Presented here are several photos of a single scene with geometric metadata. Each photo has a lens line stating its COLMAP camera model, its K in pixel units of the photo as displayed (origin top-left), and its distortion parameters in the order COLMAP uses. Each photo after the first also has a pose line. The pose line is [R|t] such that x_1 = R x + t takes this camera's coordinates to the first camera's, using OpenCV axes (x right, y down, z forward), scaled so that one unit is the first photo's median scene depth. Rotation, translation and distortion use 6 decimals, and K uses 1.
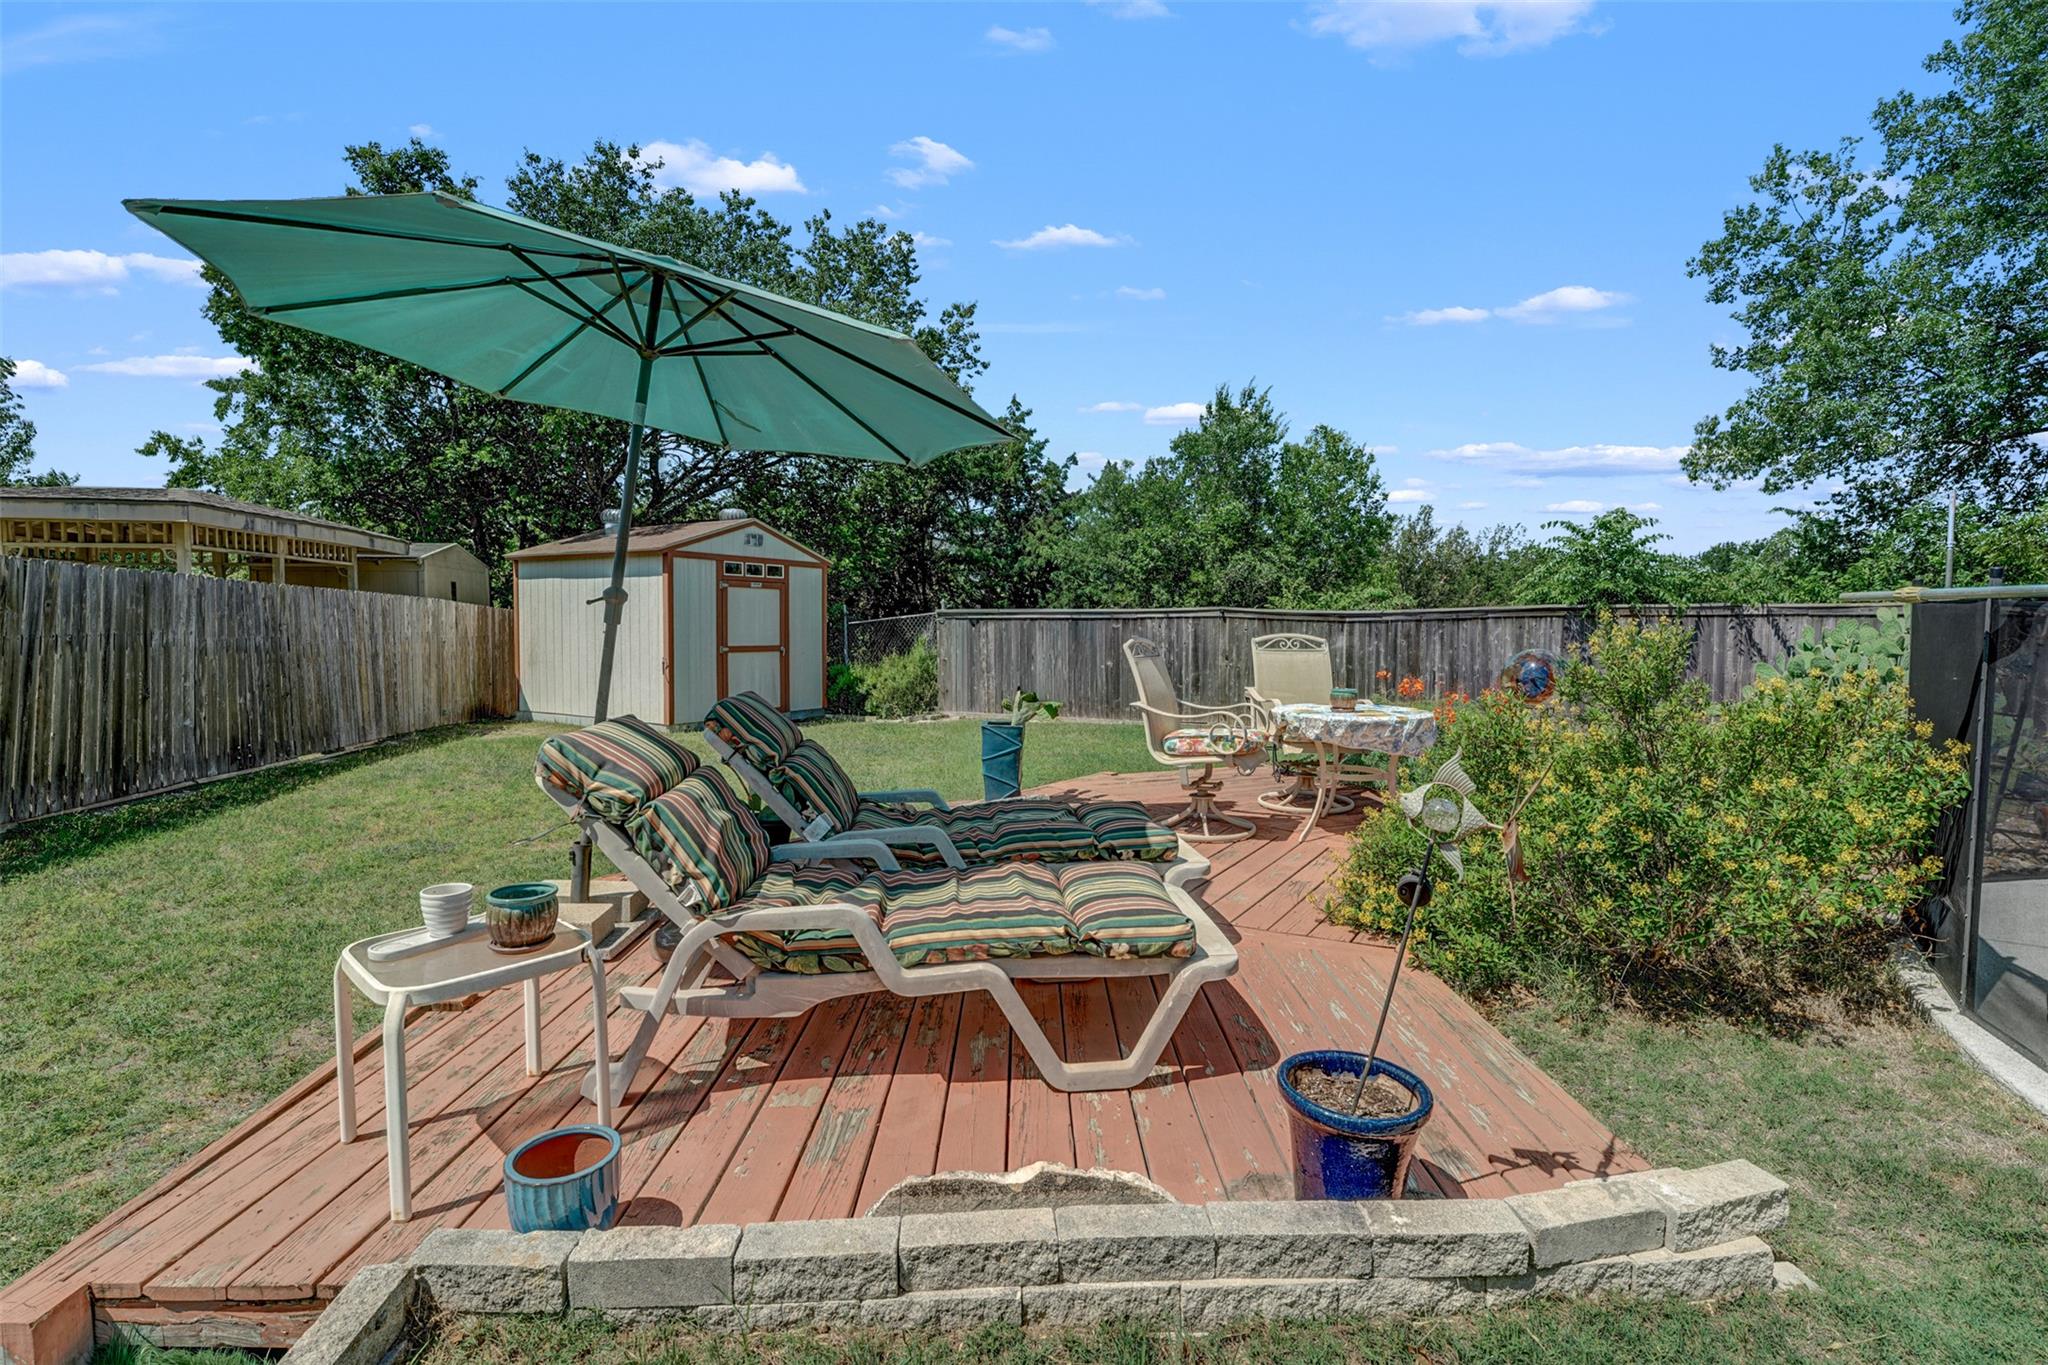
lens RADIAL K [[903.6, 0, 1015.8], [0, 903.6, 671.0], [0, 0, 1]] dist [-0.022614, 0.000878]
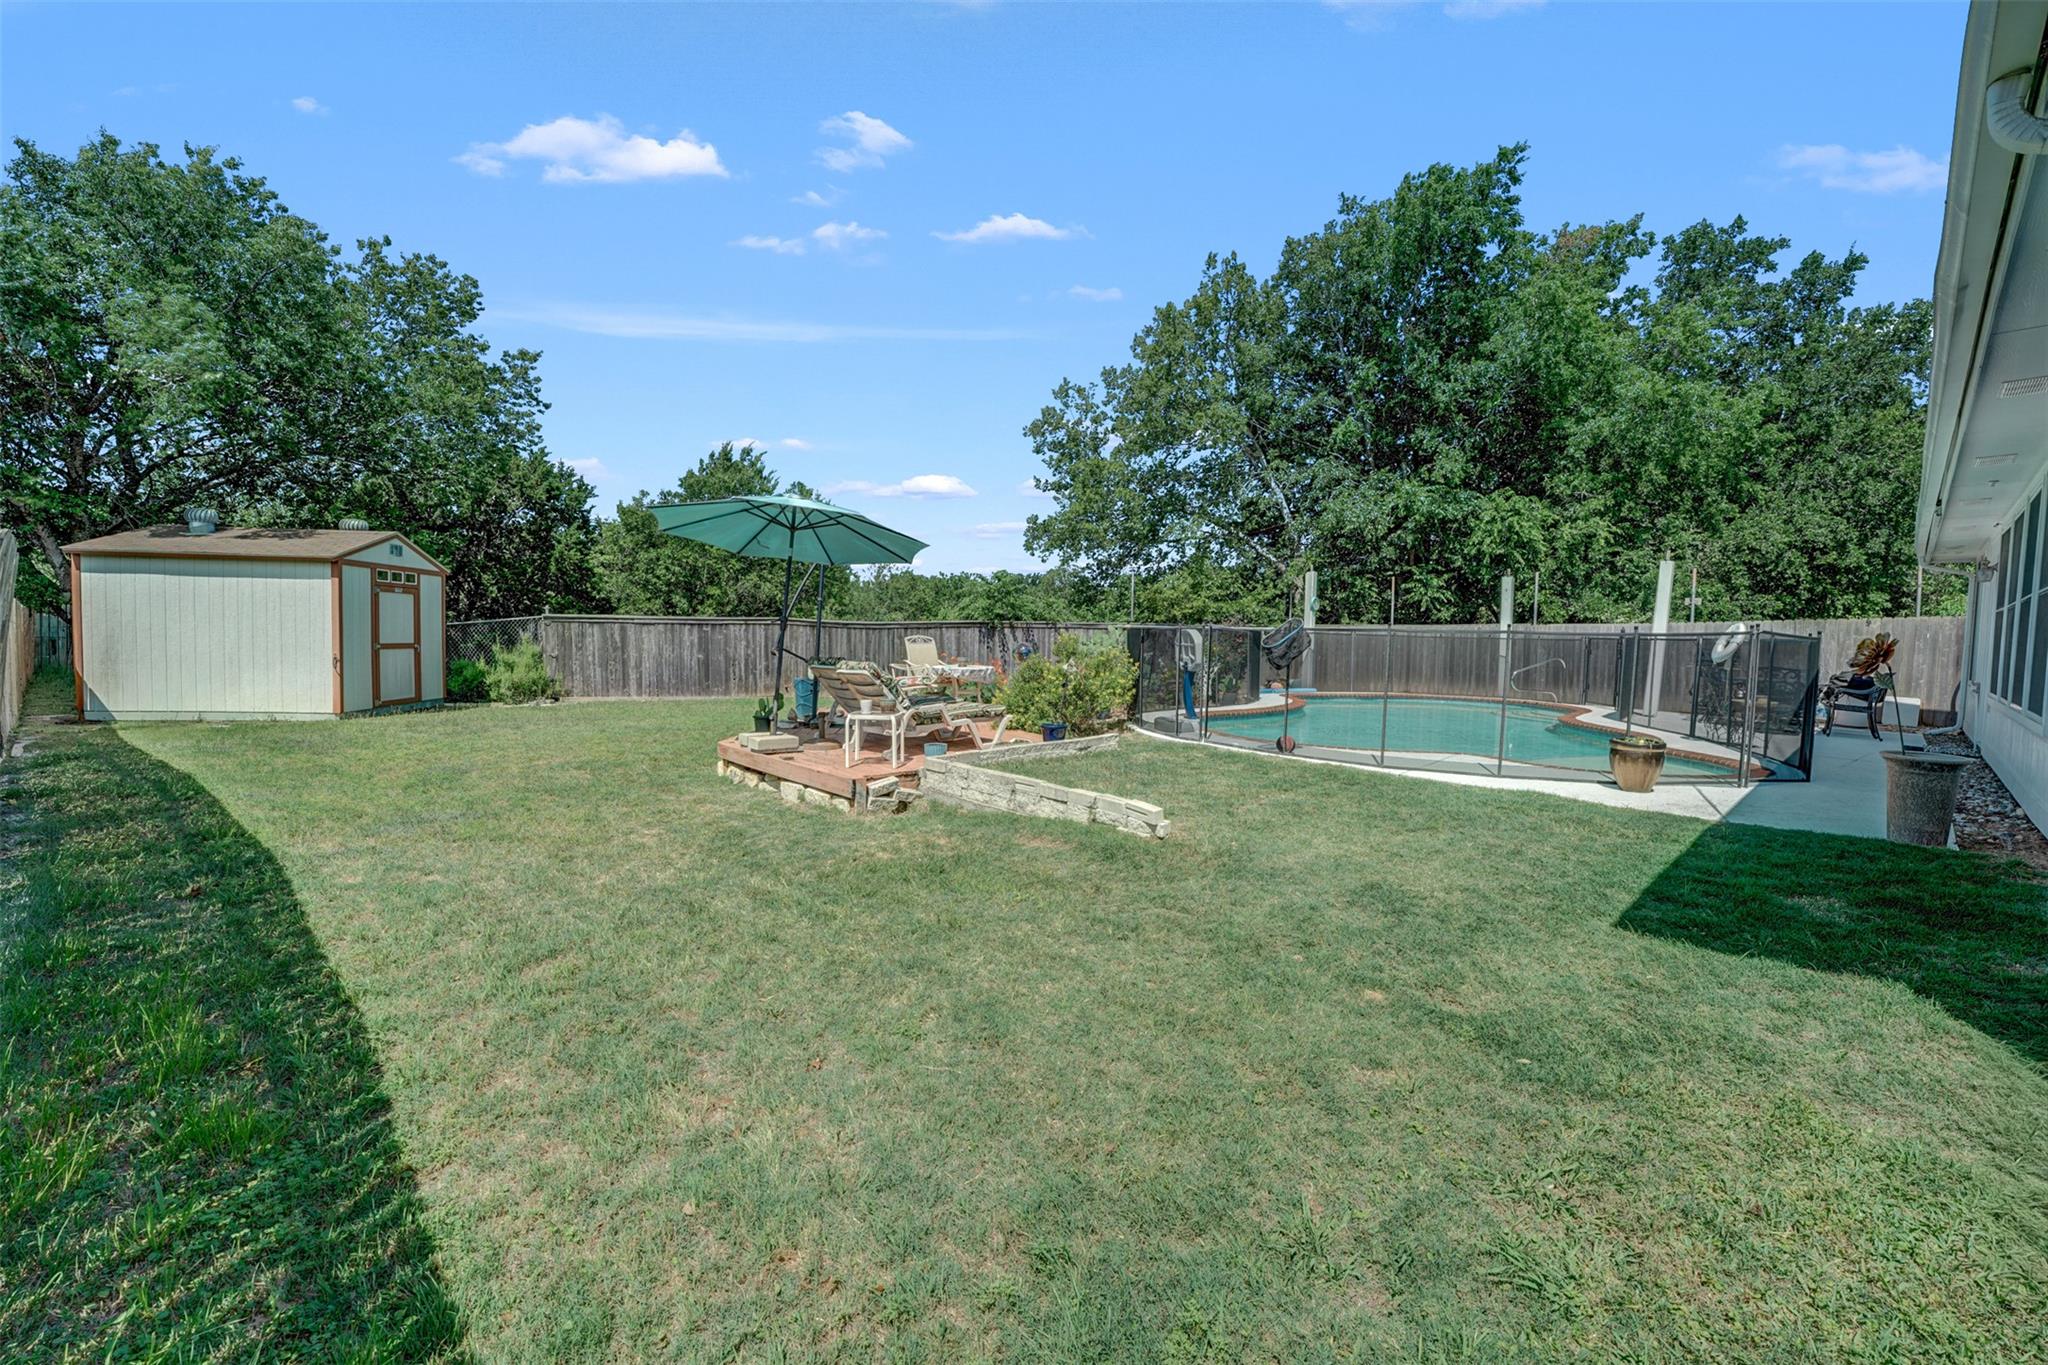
lens RADIAL K [[833.8, 0, 1016.8], [0, 833.8, 675.9], [0, 0, 1]] dist [-0.019238, 0.000079]
pose [[0.778483, -0.023980, 0.627207, -0.333722], [0.019131, 0.999712, 0.014476, 0.013270], [-0.627374, 0.000730, 0.778718, -0.309601]]
